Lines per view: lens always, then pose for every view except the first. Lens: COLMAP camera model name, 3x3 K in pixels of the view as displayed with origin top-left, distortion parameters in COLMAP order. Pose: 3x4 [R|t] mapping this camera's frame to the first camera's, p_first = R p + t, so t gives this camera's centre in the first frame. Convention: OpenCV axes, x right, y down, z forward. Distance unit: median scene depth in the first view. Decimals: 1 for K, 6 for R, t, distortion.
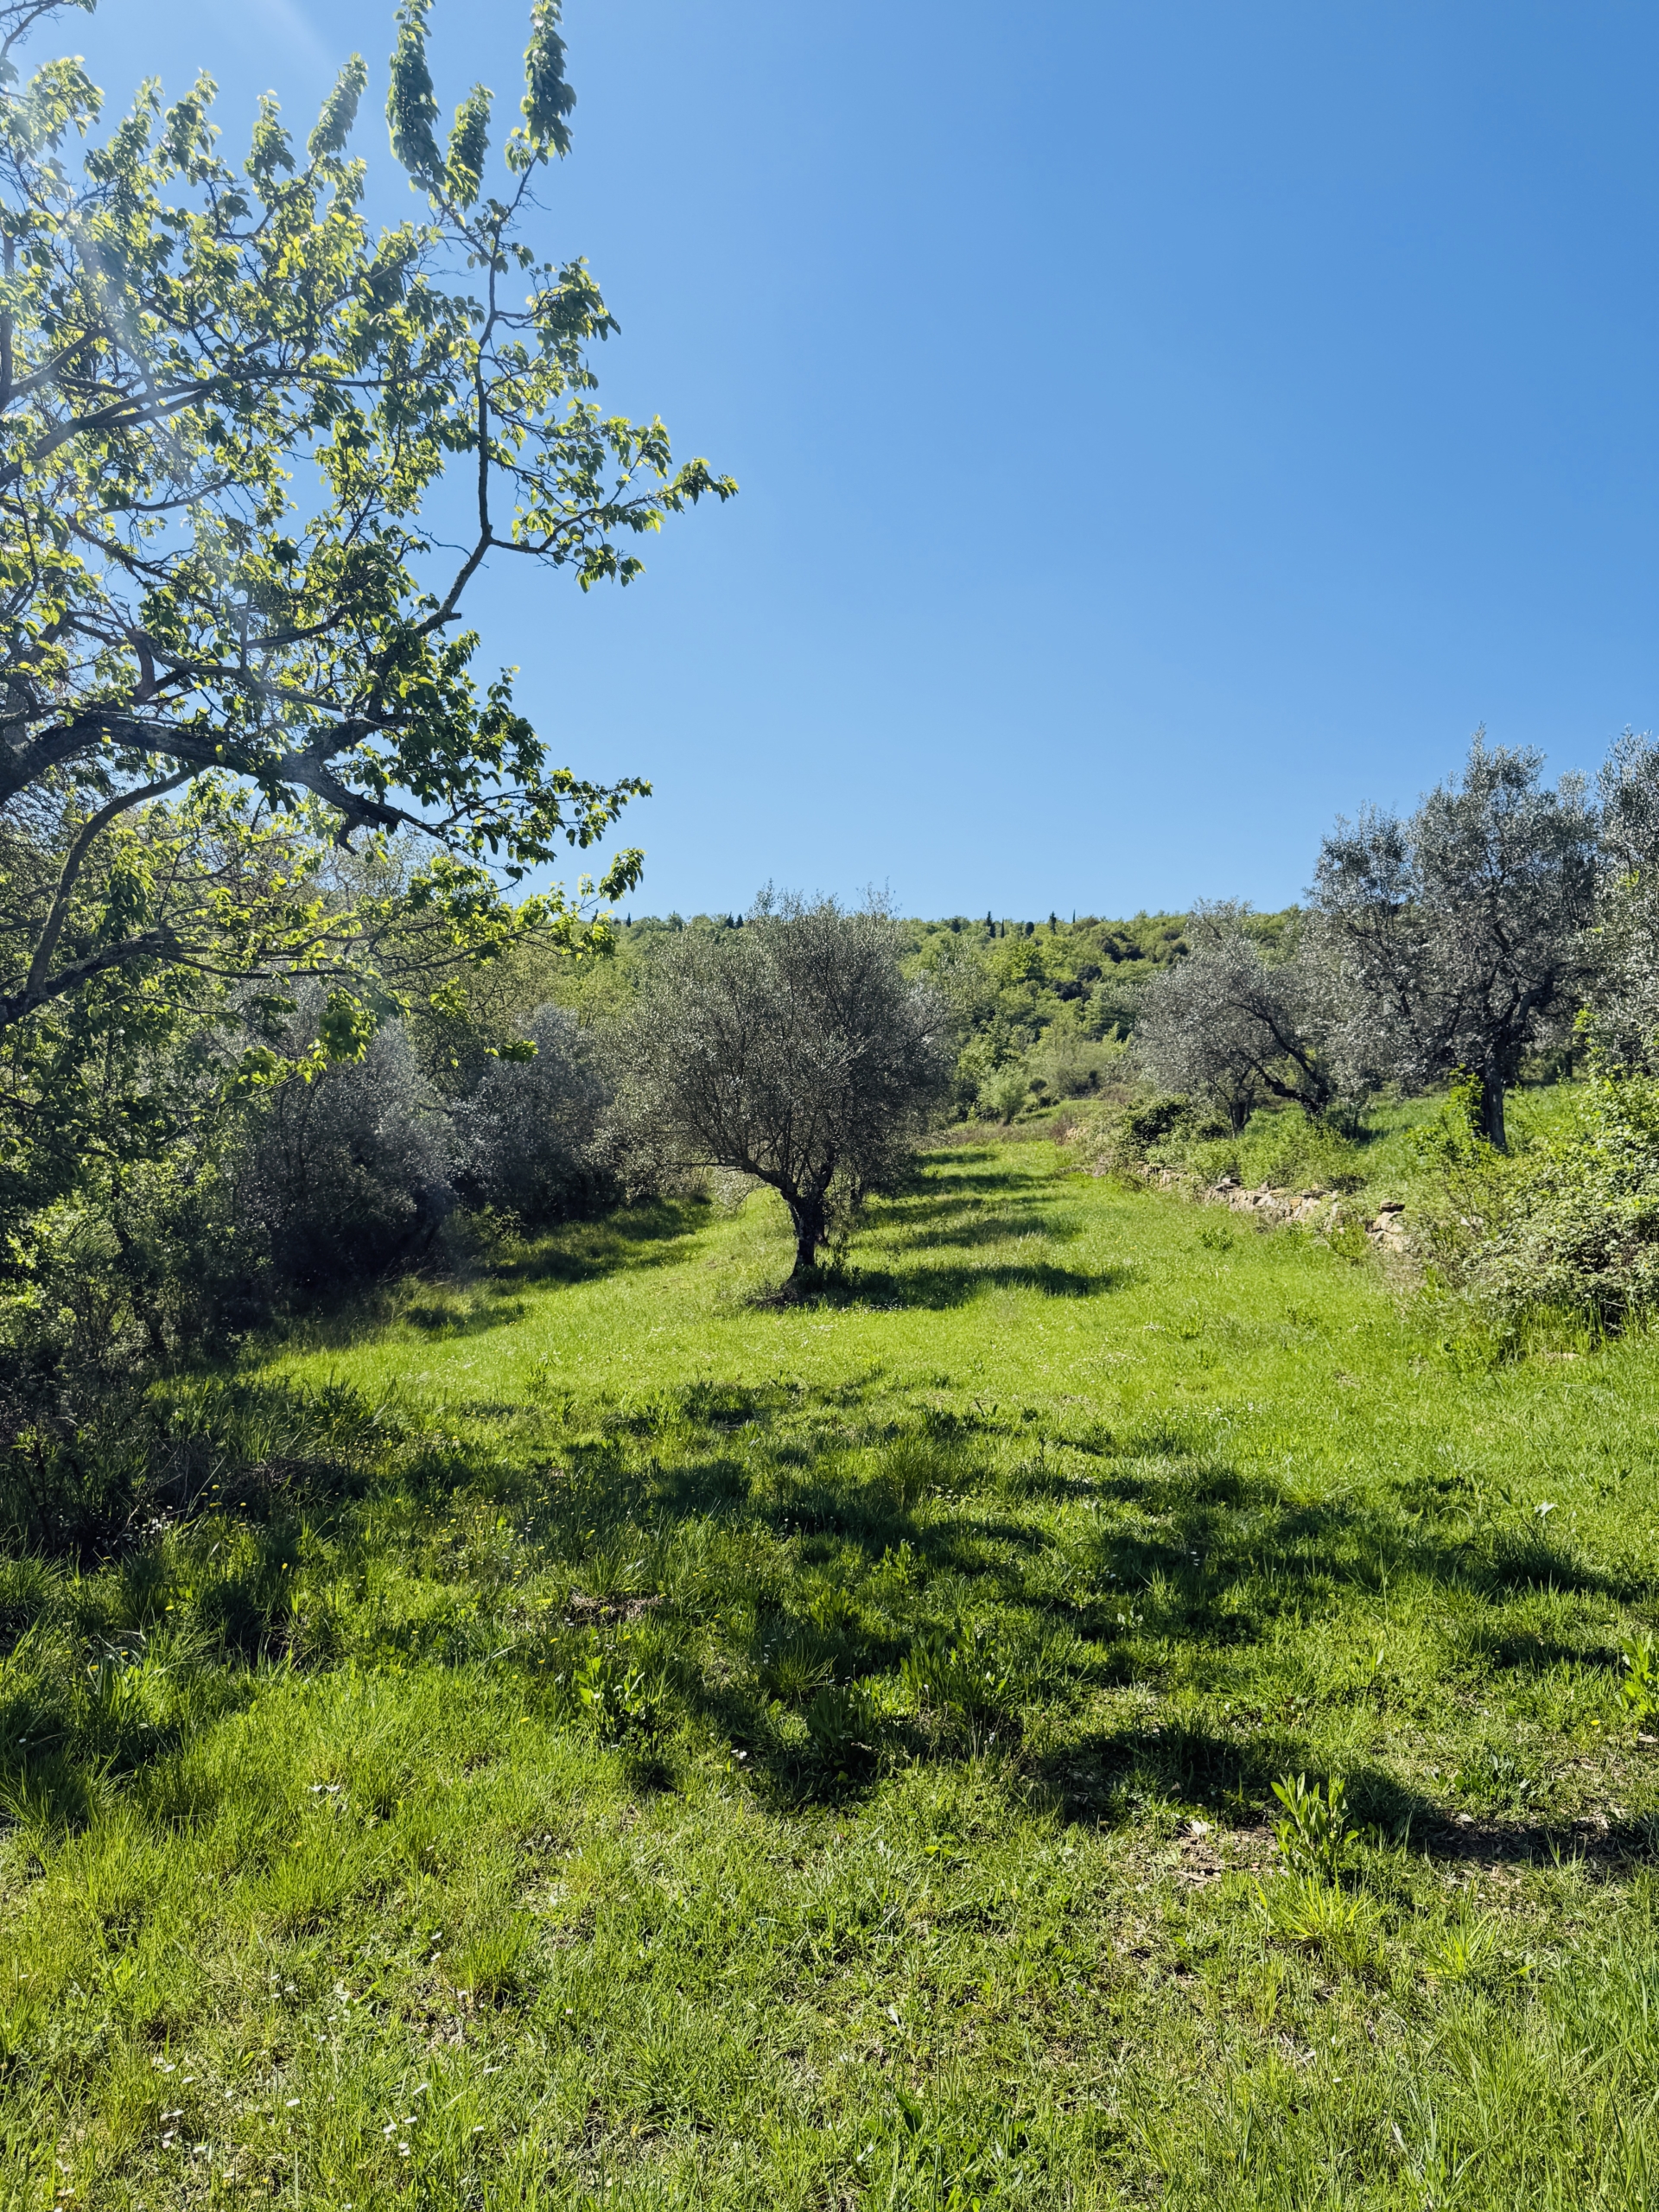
lens RADIAL K [[1558.3, 0, 824.4], [0, 1558.3, 1111.1], [0, 0, 1]] dist [-0.006601, -0.005045]
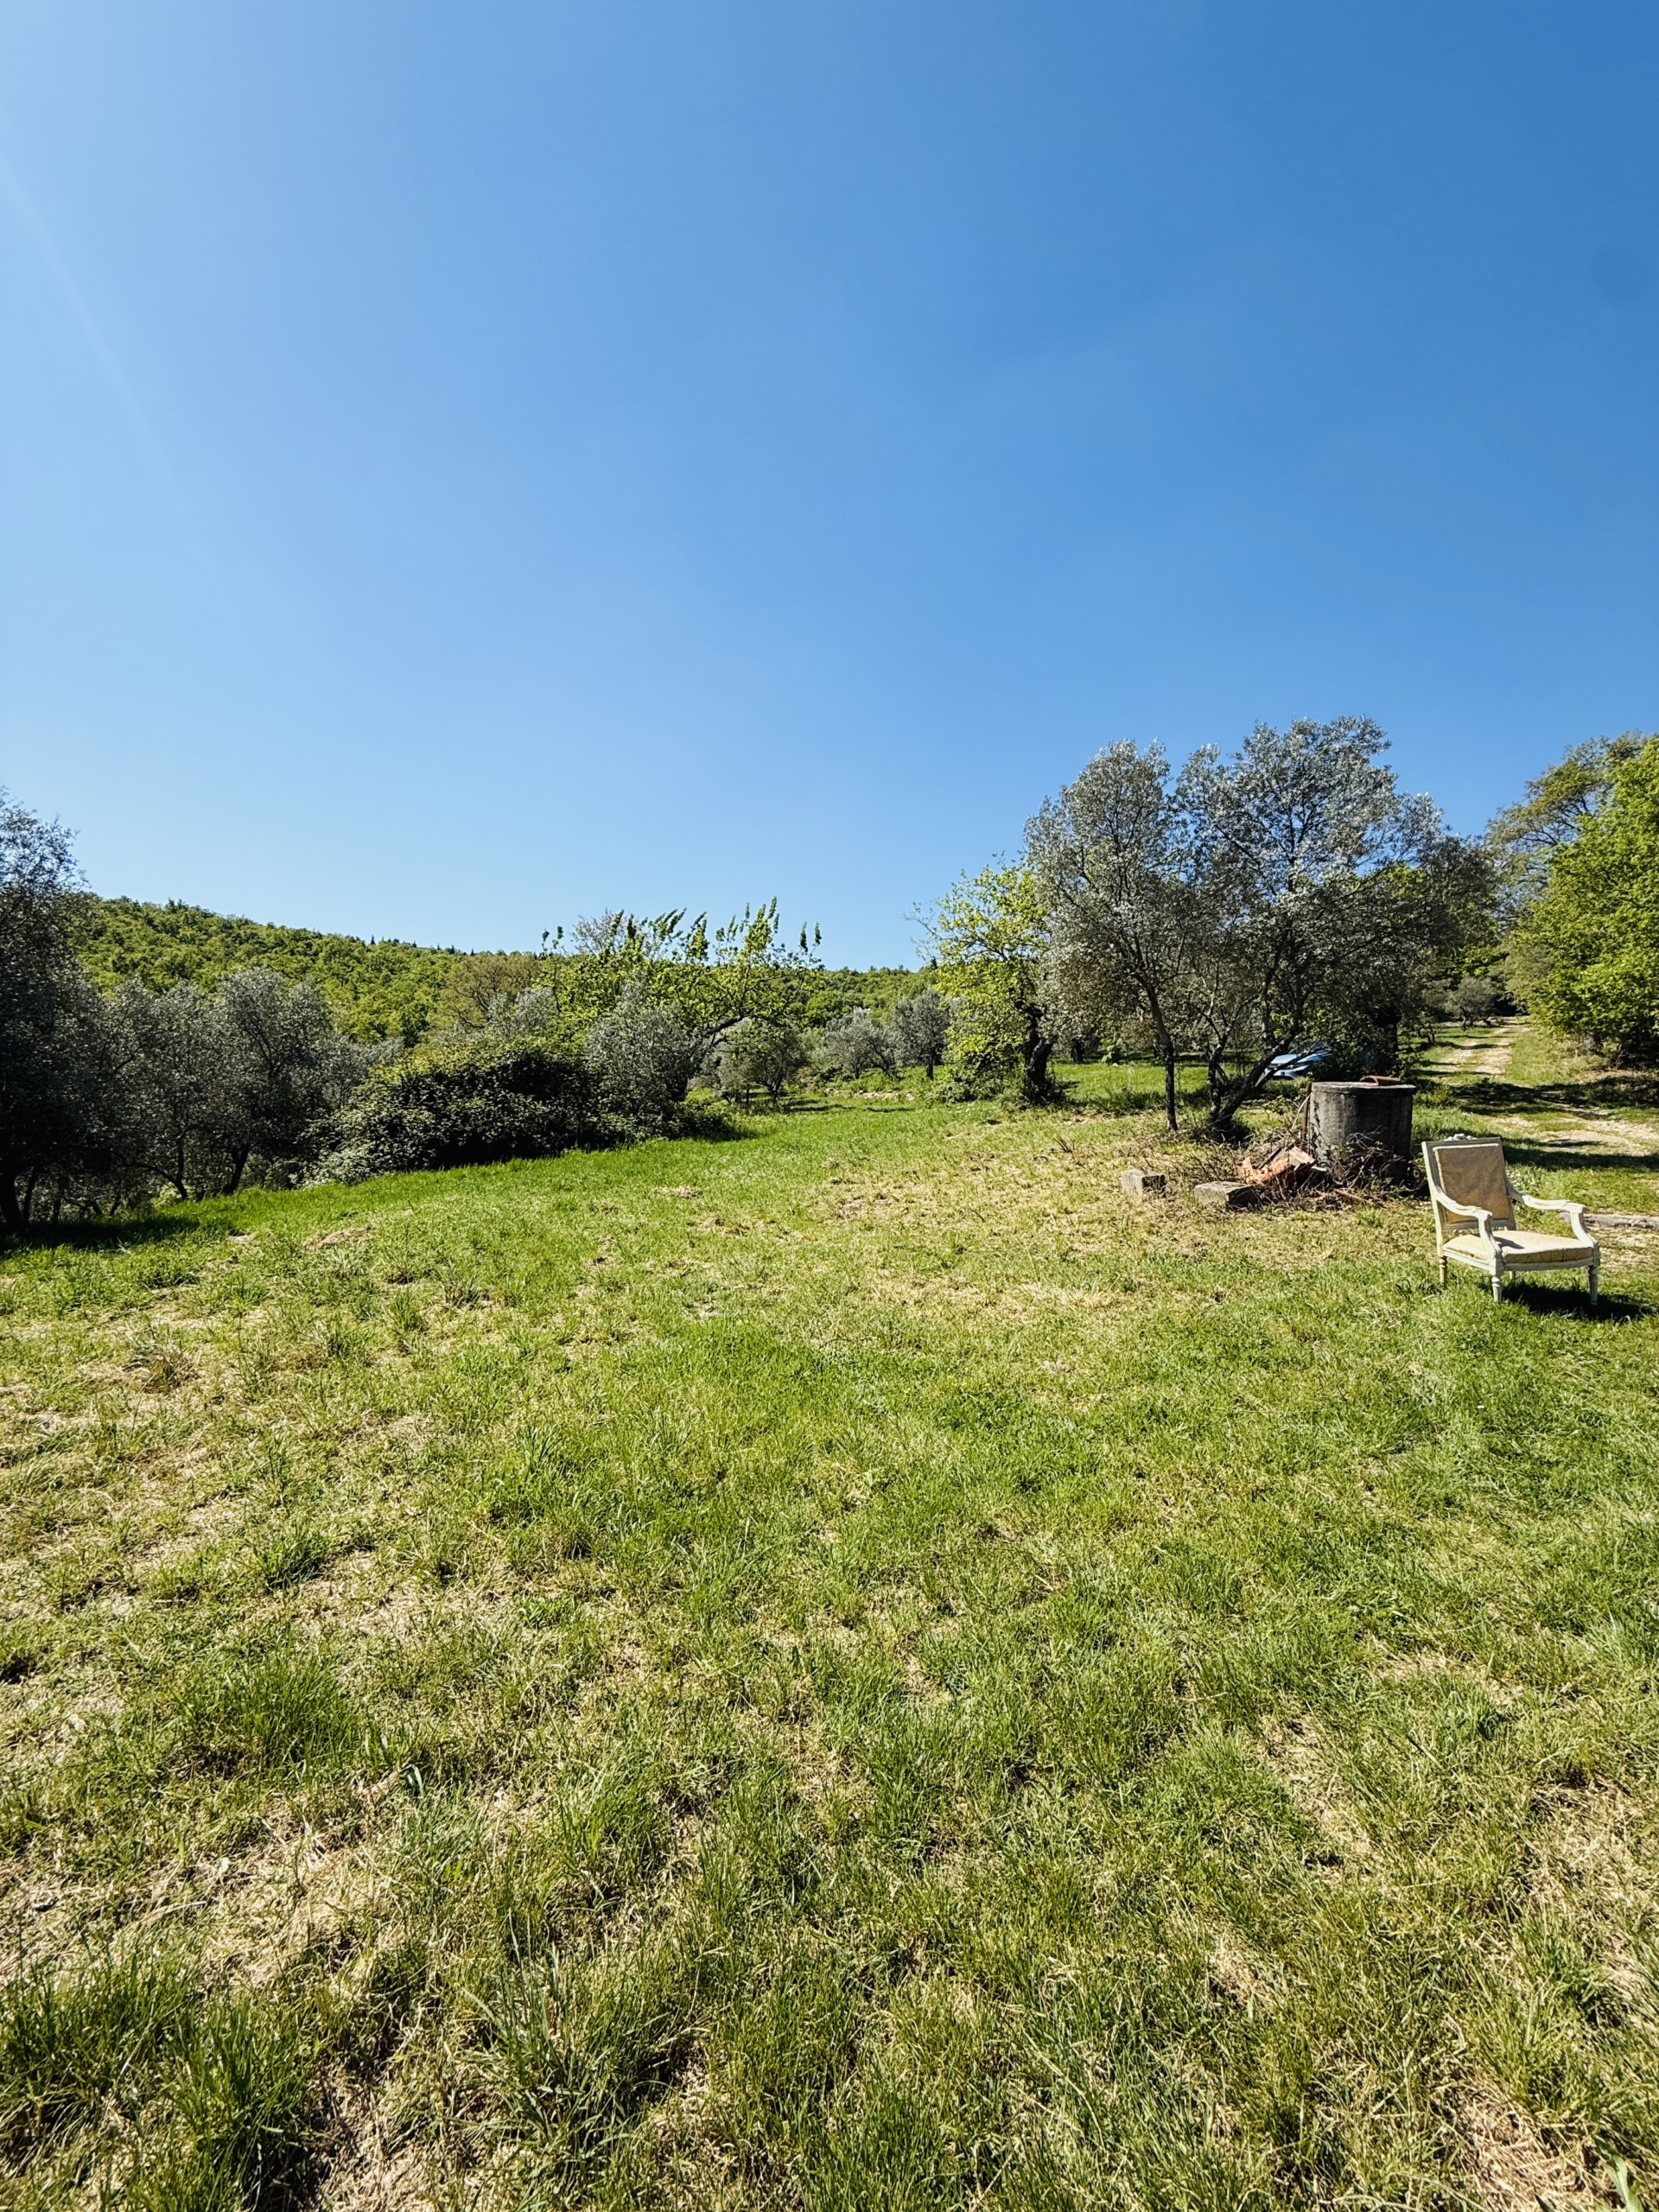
lens RADIAL K [[882.6, 0, 828.5], [0, 882.6, 1098.0], [0, 0, 1]] dist [-0.001798, 0.000217]
pose [[0.960525, 0.008522, 0.278062, -0.478856], [-0.016944, 0.999467, 0.027898, 0.009114], [-0.277676, -0.031509, 0.960158, -1.163187]]
